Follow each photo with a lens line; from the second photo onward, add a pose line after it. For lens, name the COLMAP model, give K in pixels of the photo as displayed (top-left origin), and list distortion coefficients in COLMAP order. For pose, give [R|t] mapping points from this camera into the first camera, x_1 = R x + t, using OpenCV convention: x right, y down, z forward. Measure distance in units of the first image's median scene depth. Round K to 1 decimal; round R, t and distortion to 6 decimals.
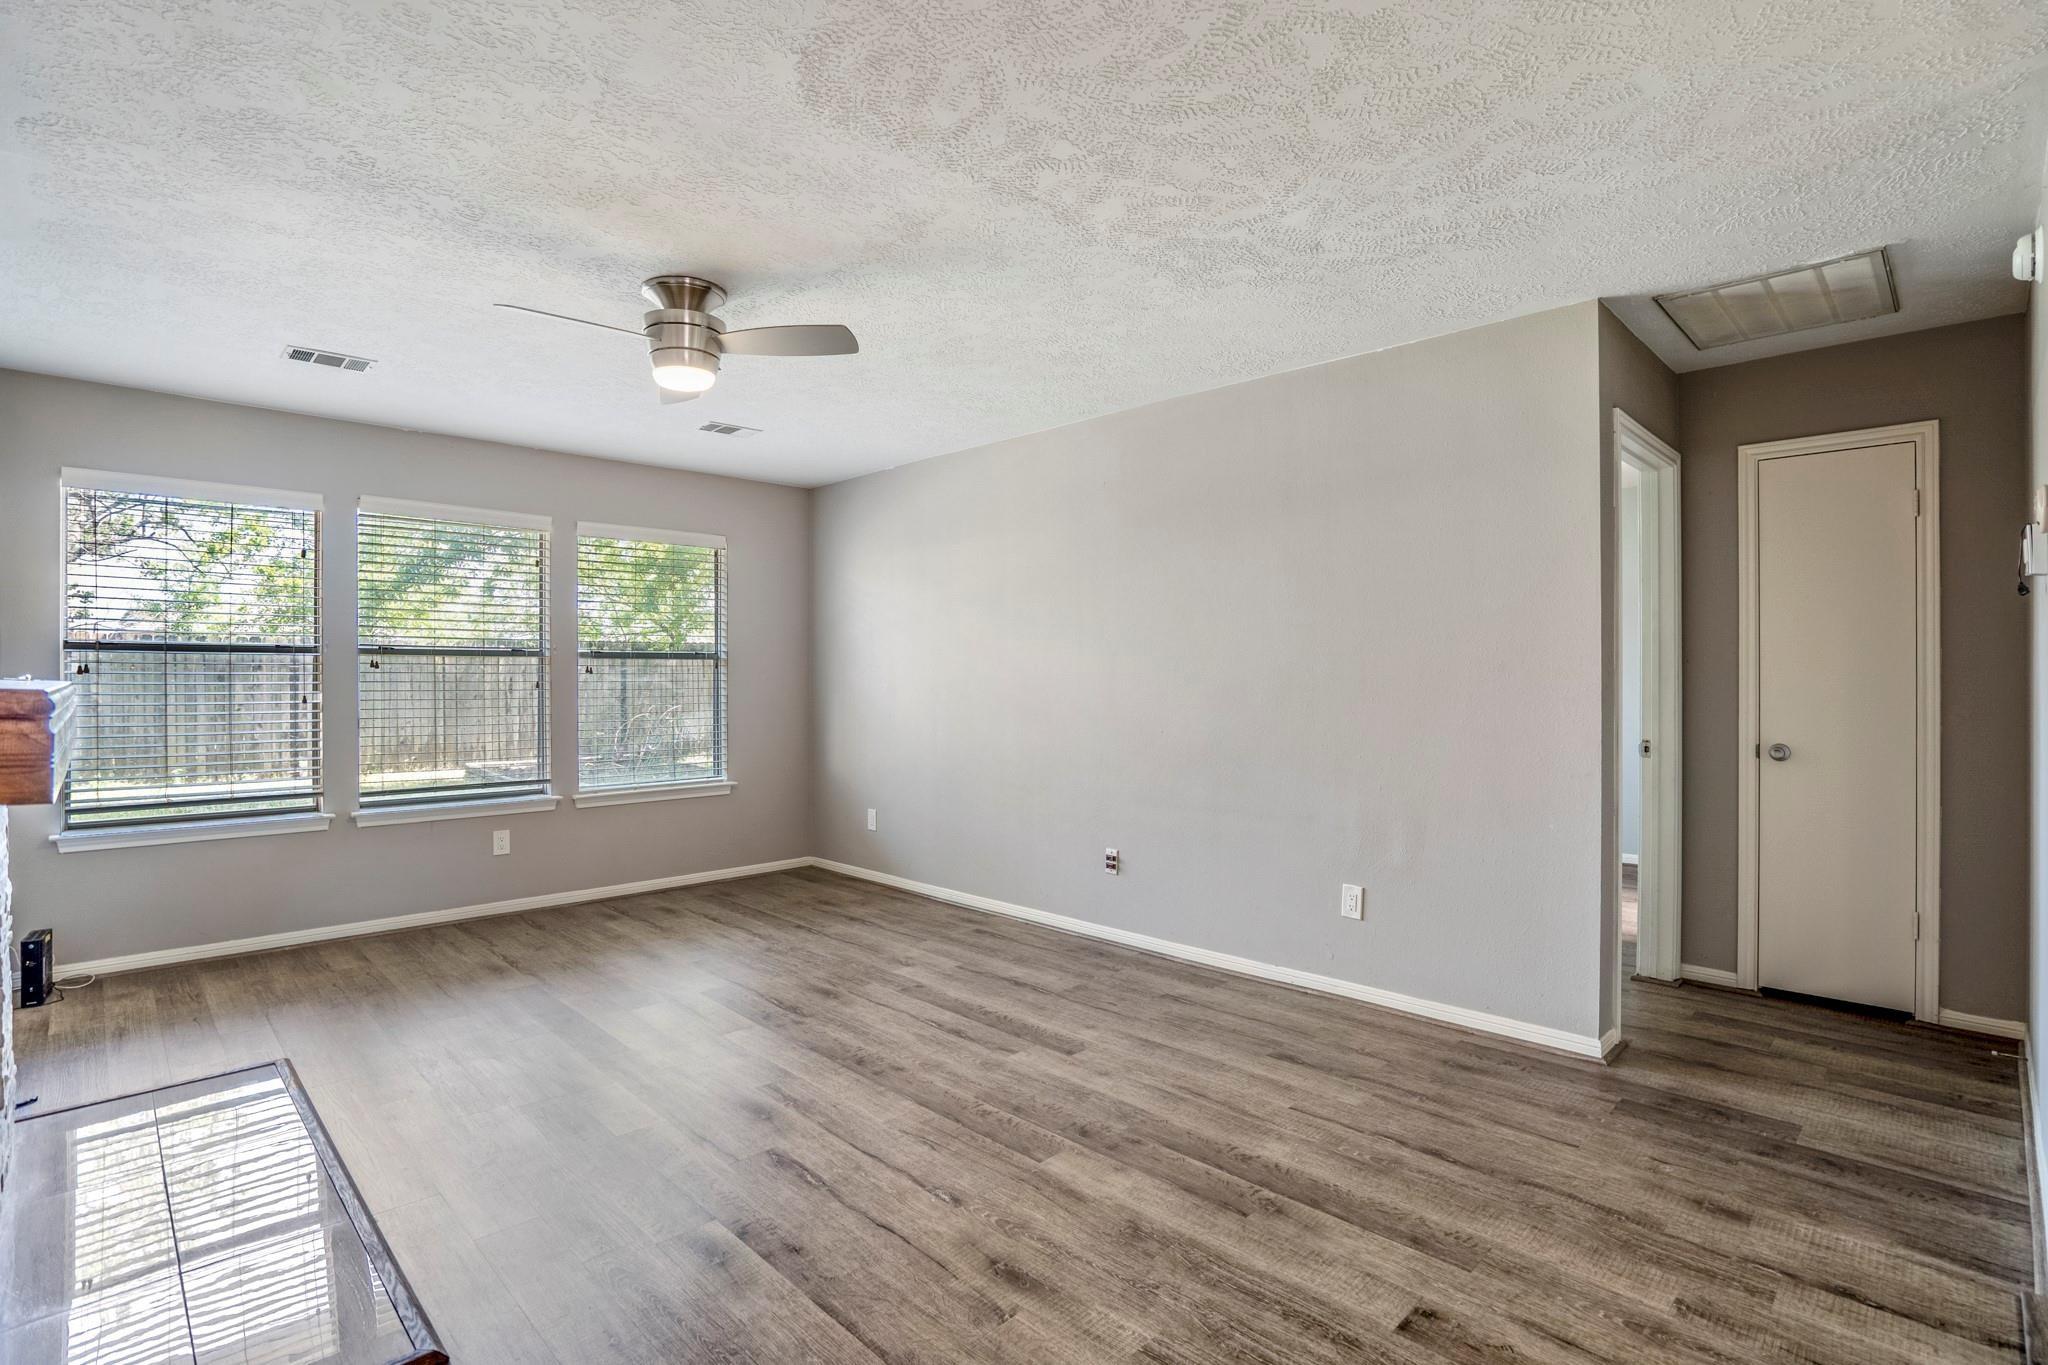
lens RADIAL K [[957.6, 0, 1022.8], [0, 957.6, 675.5], [0, 0, 1]] dist [-0.049966, 0.016968]
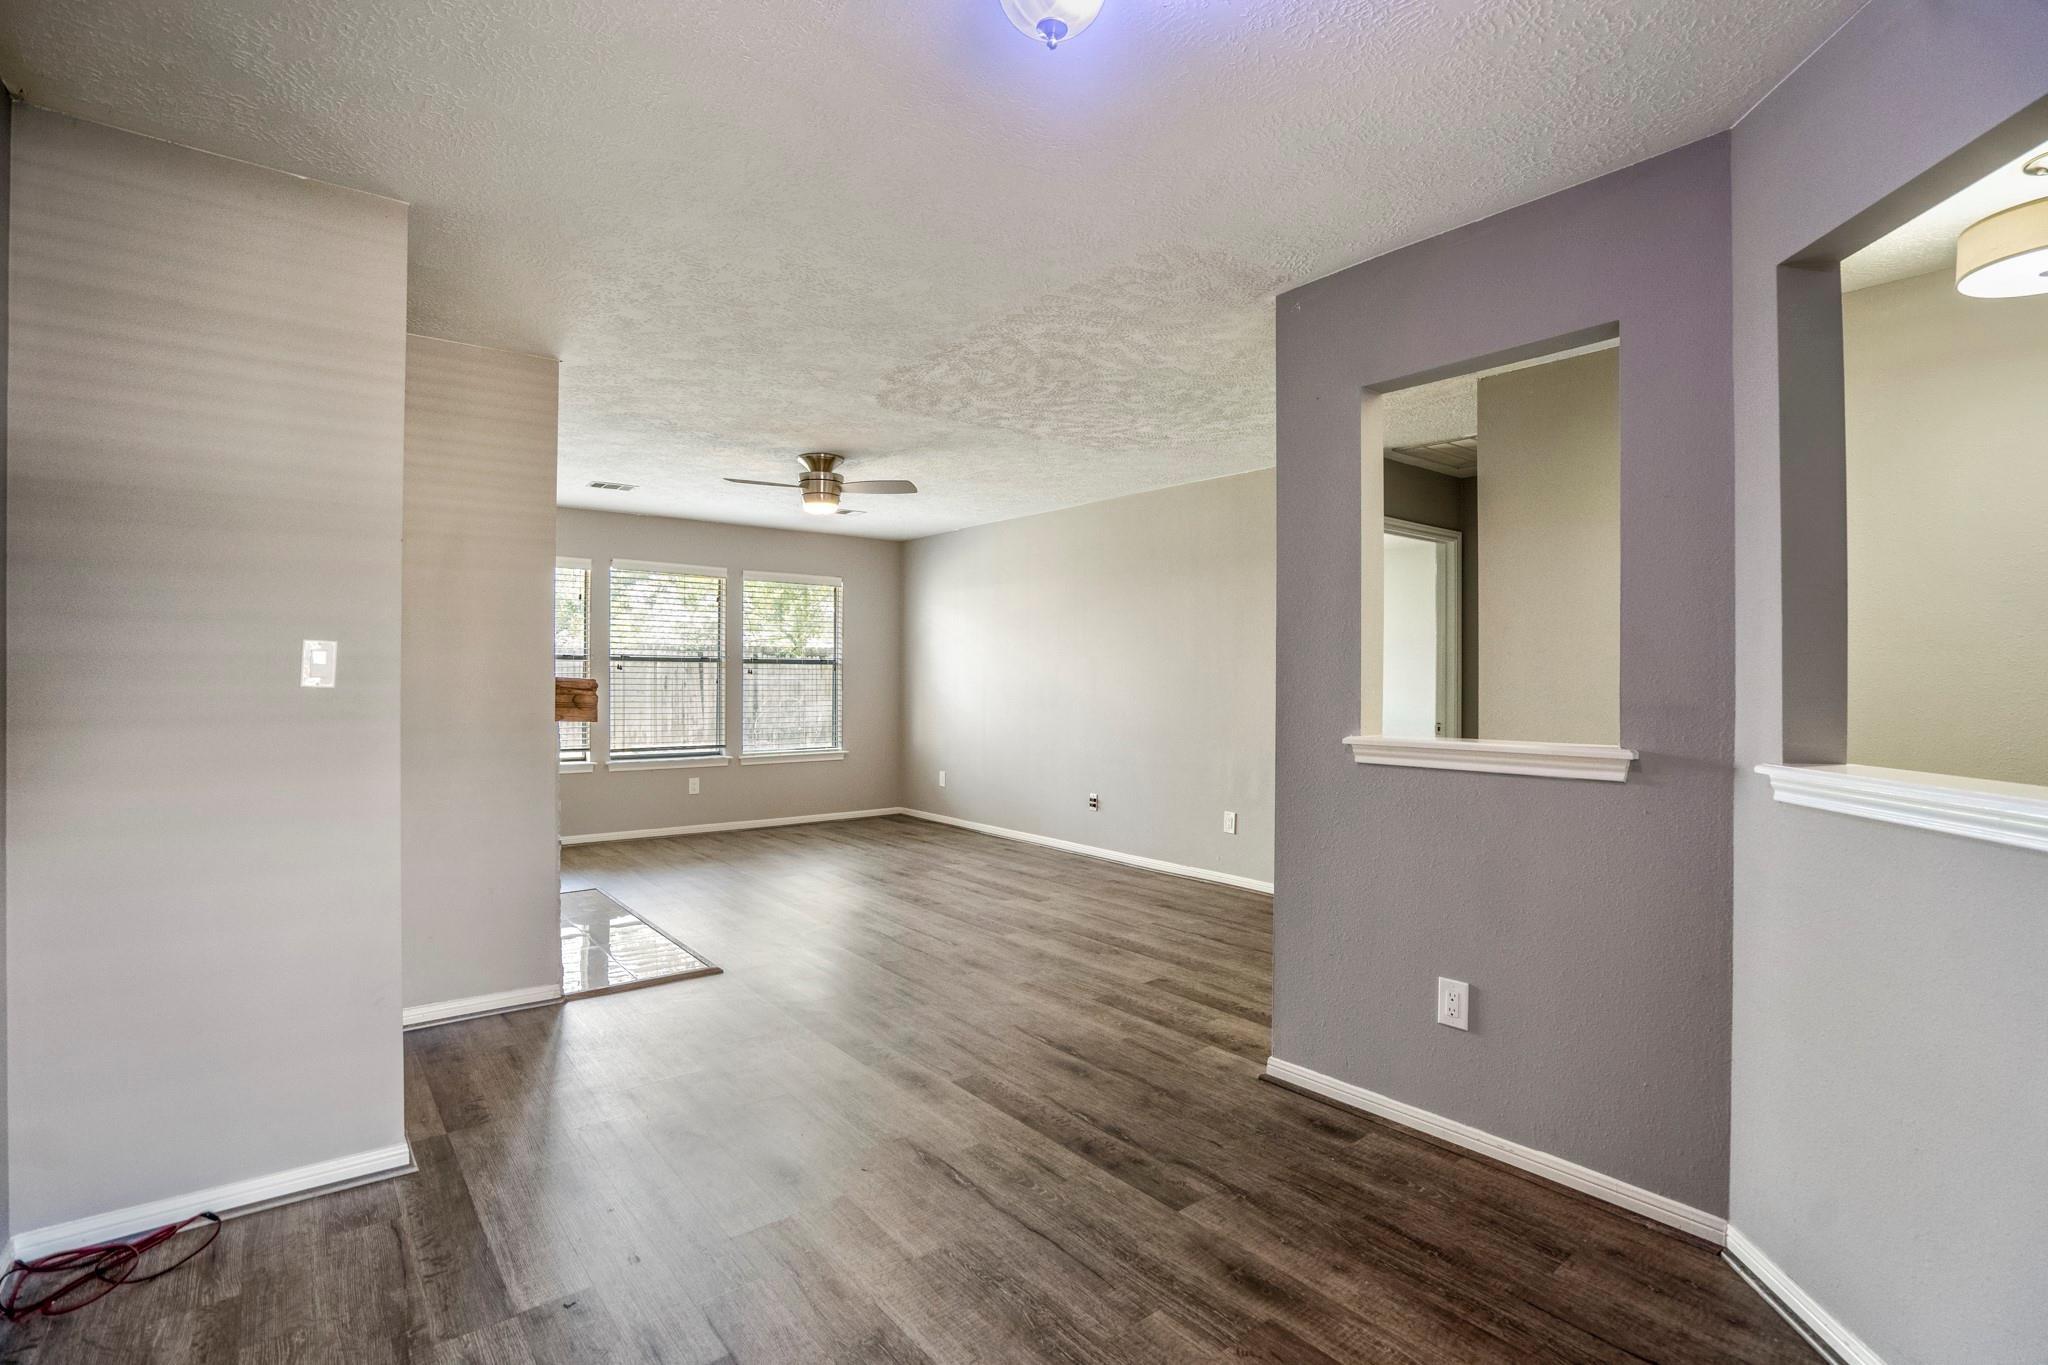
lens RADIAL K [[957.6, 0, 1025.5], [0, 957.6, 681.1], [0, 0, 1]] dist [-0.049966, 0.016968]
pose [[0.994121, 0.007545, -0.108012, 0.185161], [-0.007129, 0.999966, 0.004241, 0.000260], [0.108040, -0.003446, 0.994141, -0.619568]]
